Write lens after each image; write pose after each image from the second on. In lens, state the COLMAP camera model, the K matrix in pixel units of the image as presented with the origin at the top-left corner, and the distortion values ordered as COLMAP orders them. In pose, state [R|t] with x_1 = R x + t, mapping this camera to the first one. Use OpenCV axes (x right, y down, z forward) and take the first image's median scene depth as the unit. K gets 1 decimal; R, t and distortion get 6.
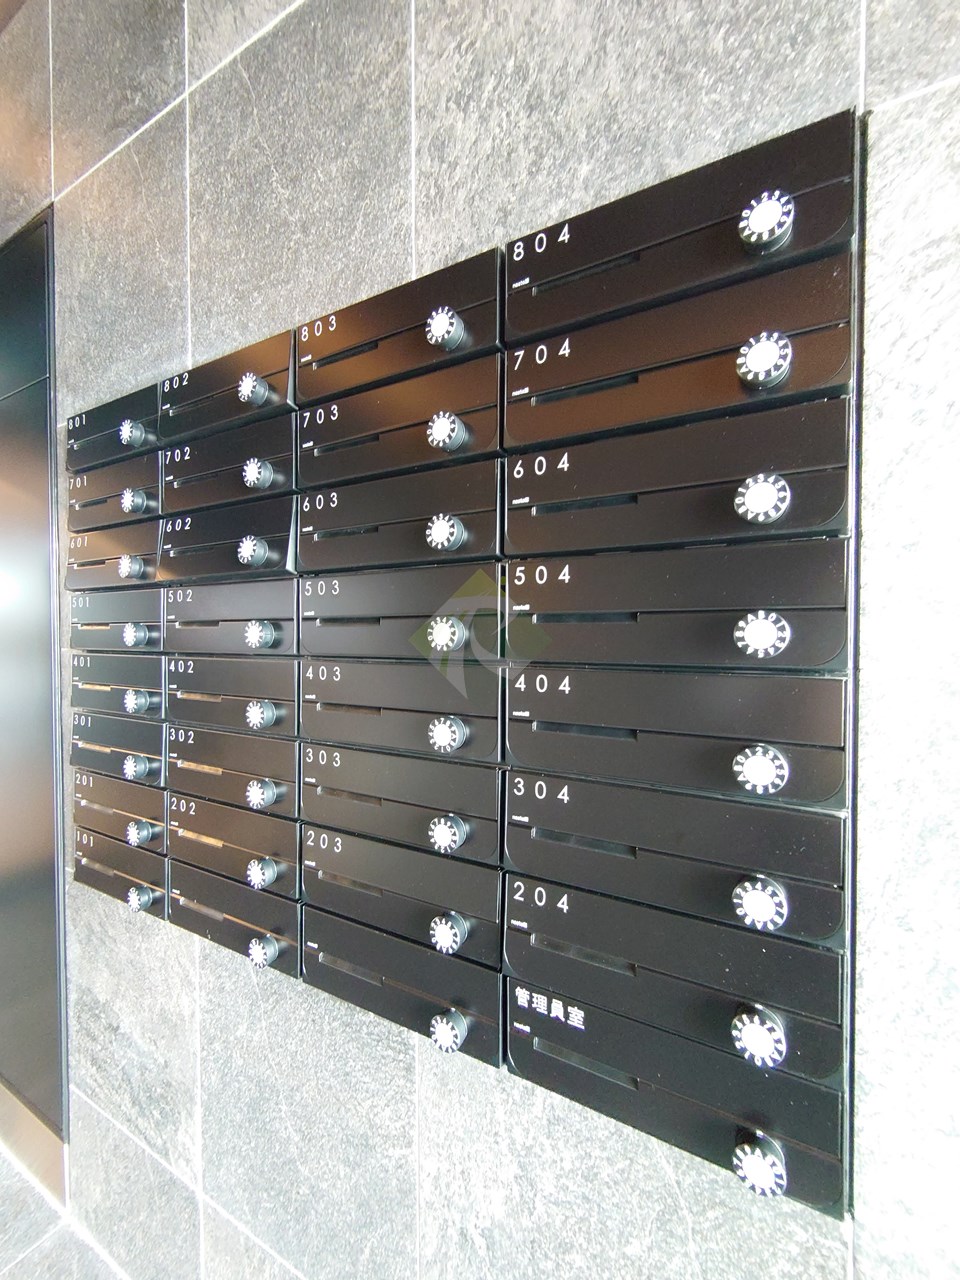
lens RADIAL K [[548.8, 0, 474.2], [0, 548.8, 641.2], [0, 0, 1]] dist [-0.018882, 0.000219]
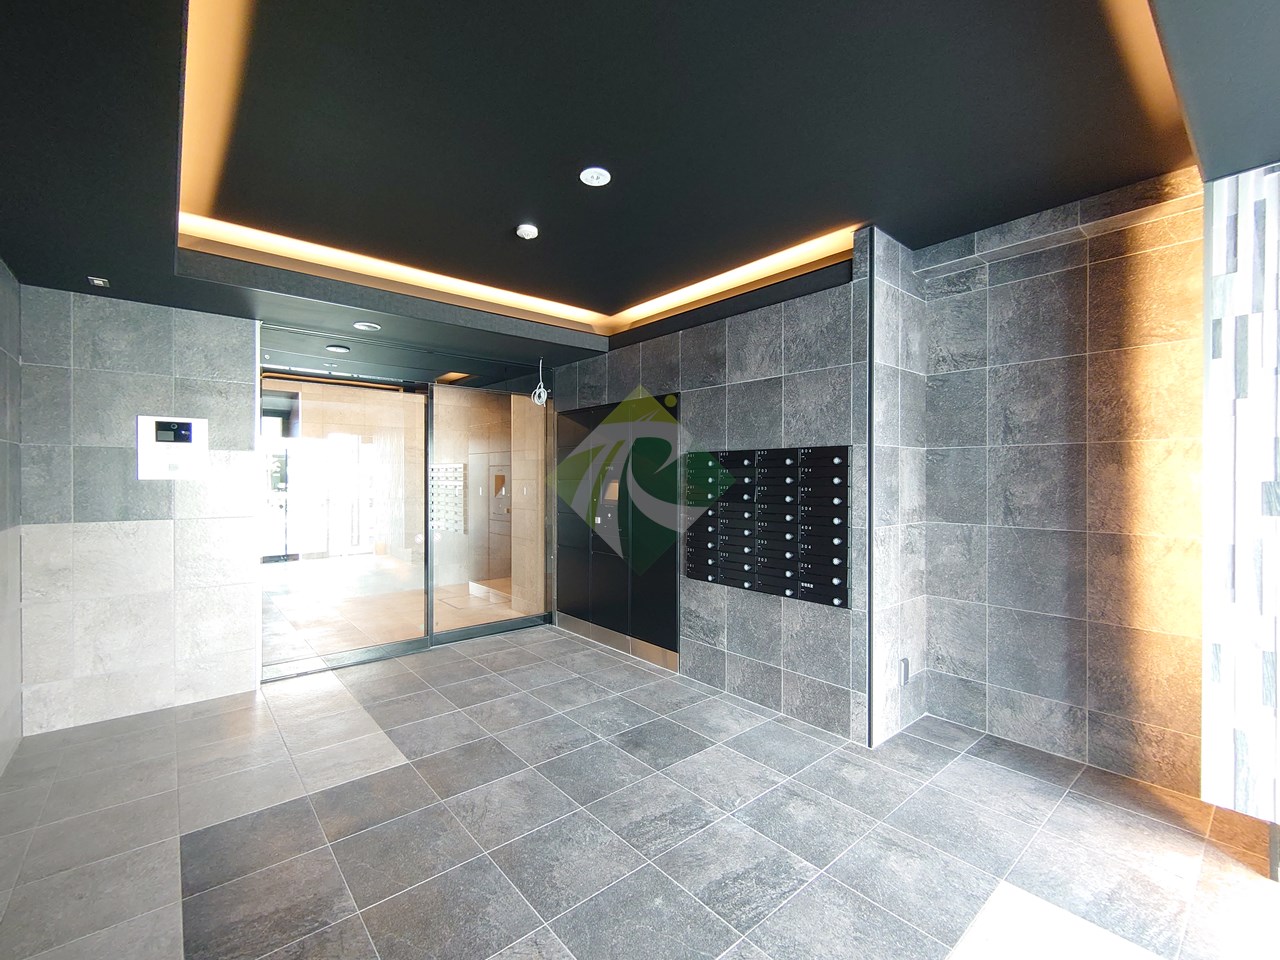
lens RADIAL K [[548.8, 0, 637.7], [0, 548.8, 480.6], [0, 0, 1]] dist [-0.018882, 0.000219]
pose [[0.942579, 0.005955, -0.333930, 0.242171], [-0.009194, 0.999925, -0.008120, -0.224419], [0.333857, 0.010724, 0.942563, -3.225432]]
